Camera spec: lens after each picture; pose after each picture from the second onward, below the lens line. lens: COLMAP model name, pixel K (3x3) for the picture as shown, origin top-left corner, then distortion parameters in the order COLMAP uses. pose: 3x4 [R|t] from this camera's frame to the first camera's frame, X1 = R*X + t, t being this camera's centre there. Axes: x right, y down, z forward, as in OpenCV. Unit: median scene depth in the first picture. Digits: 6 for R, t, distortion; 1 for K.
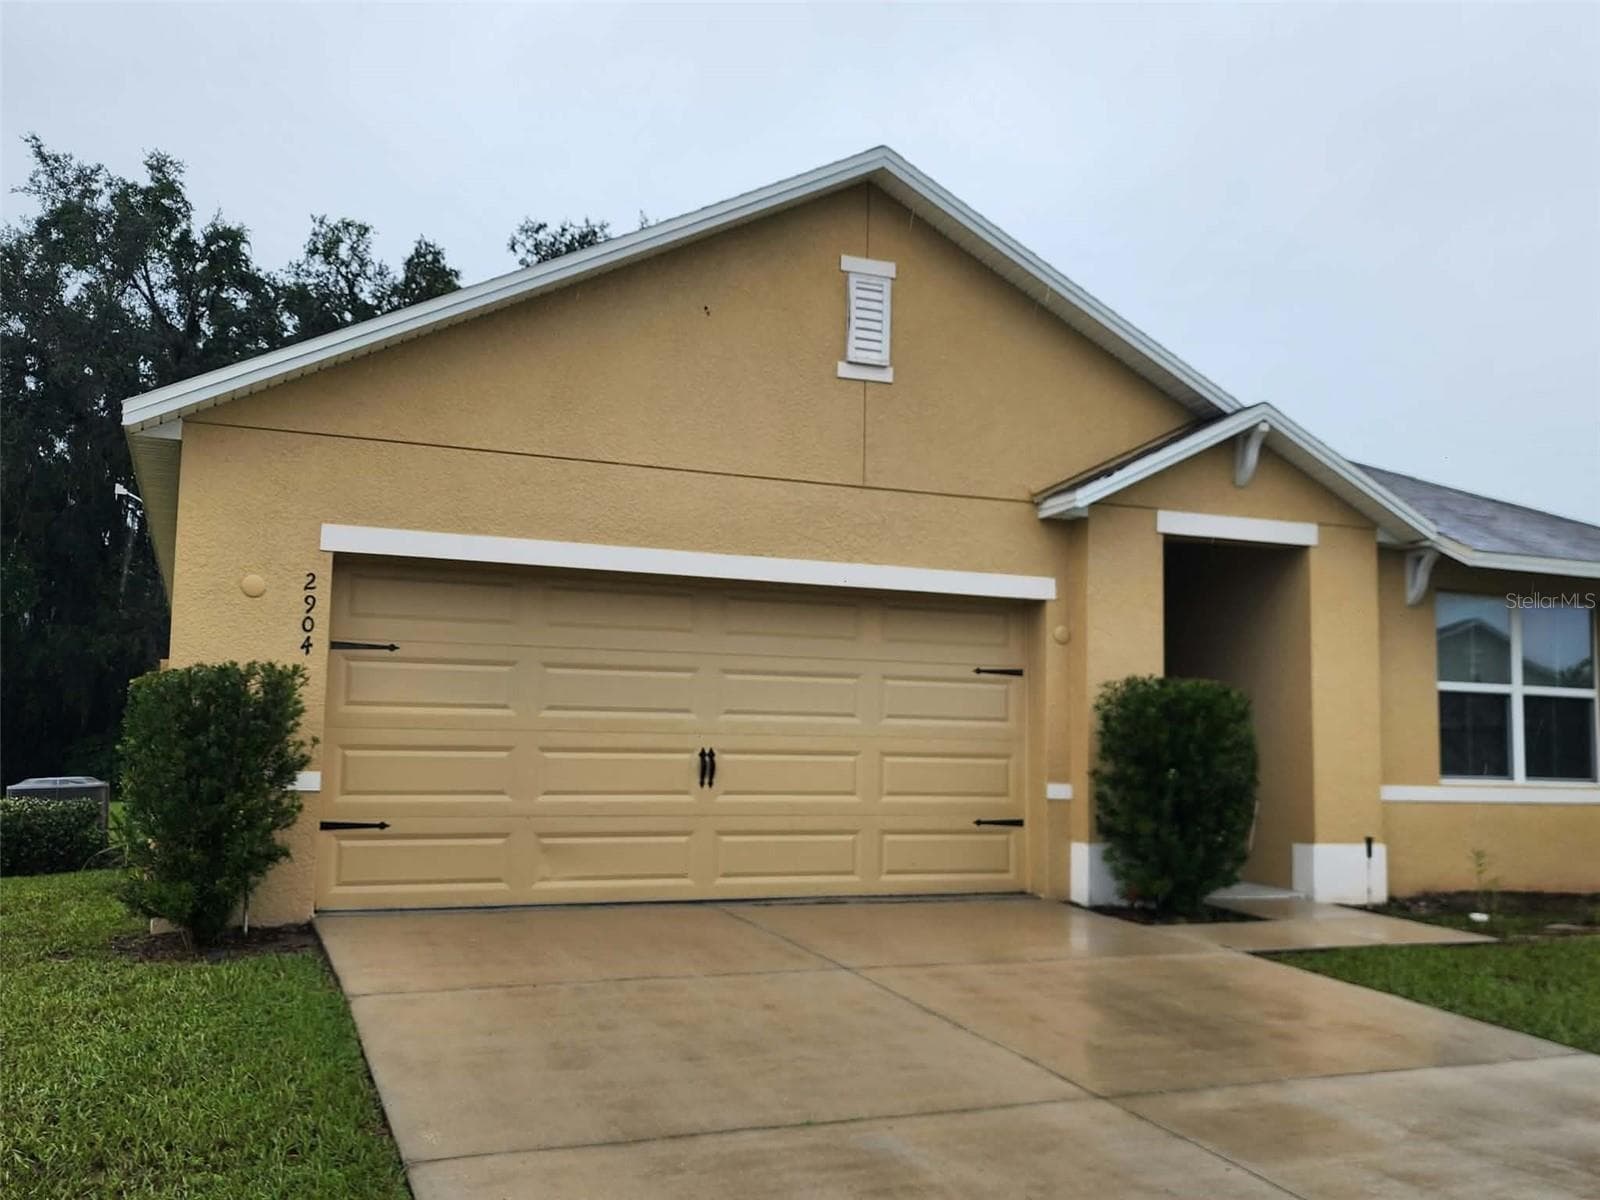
lens RADIAL K [[1472.1, 0, 800.0], [0, 1472.1, 600.0], [0, 0, 1]] dist [0.086309, -0.011475]
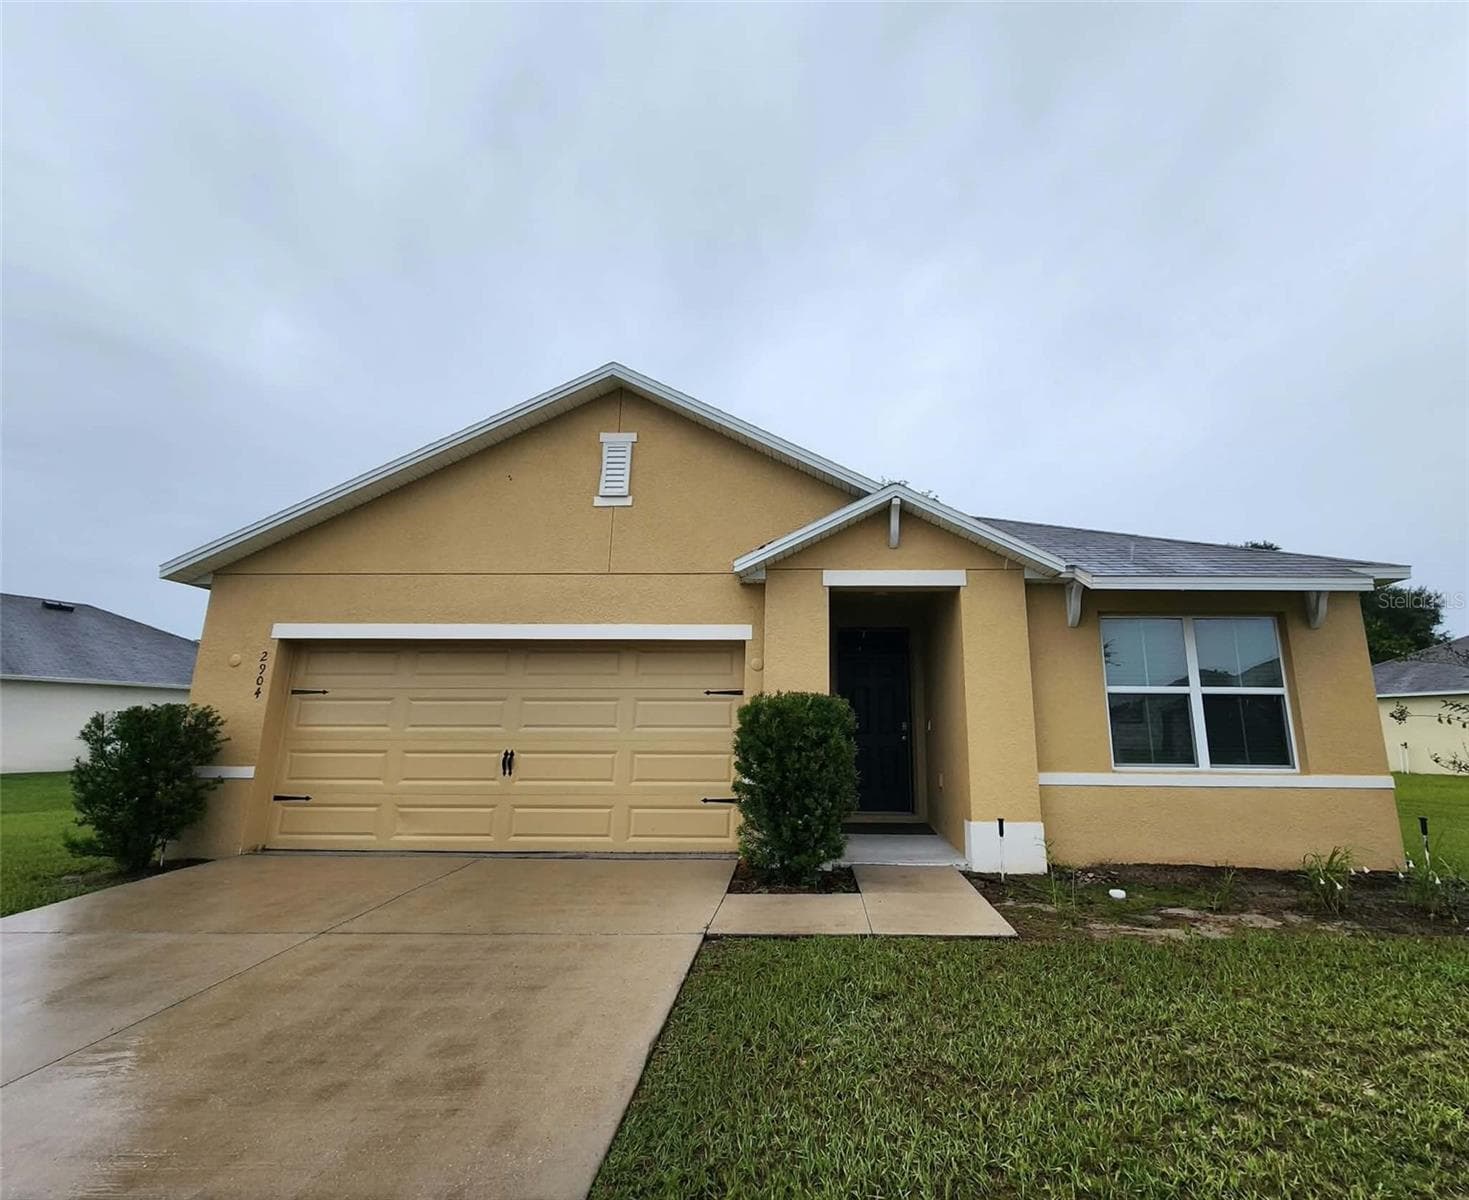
lens RADIAL K [[689.3, 0, 783.8], [0, 689.3, 584.3], [0, 0, 1]] dist [0.000713, 0.000335]
pose [[0.911997, -0.102556, -0.397169, 0.481190], [0.052804, 0.989538, -0.134263, 0.038515], [0.406783, 0.101476, 0.907871, 0.416610]]
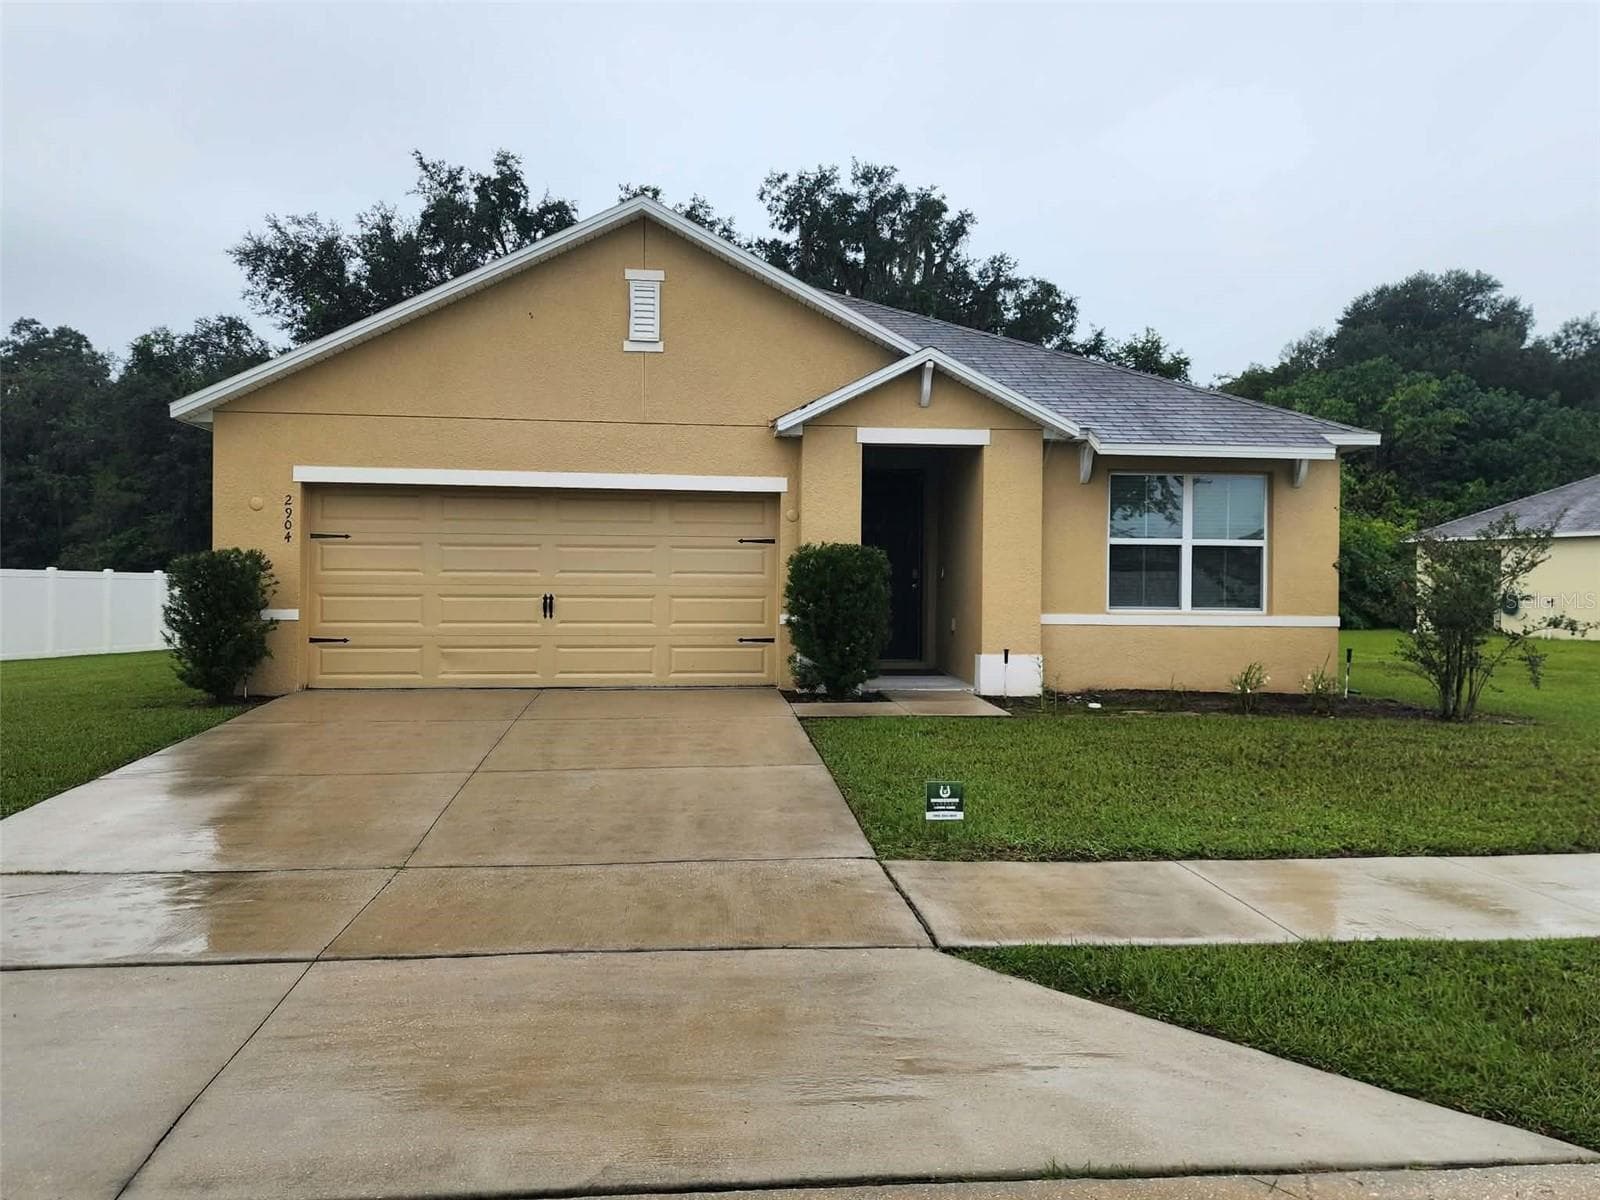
lens RADIAL K [[1305.5, 0, 800.0], [0, 1305.5, 600.0], [0, 0, 1]] dist [0.143029, -0.274585]
pose [[0.957990, -0.011536, -0.286571, 0.575277], [0.039489, 0.994980, 0.091958, -0.012611], [0.284071, -0.099411, 0.953636, -0.266474]]
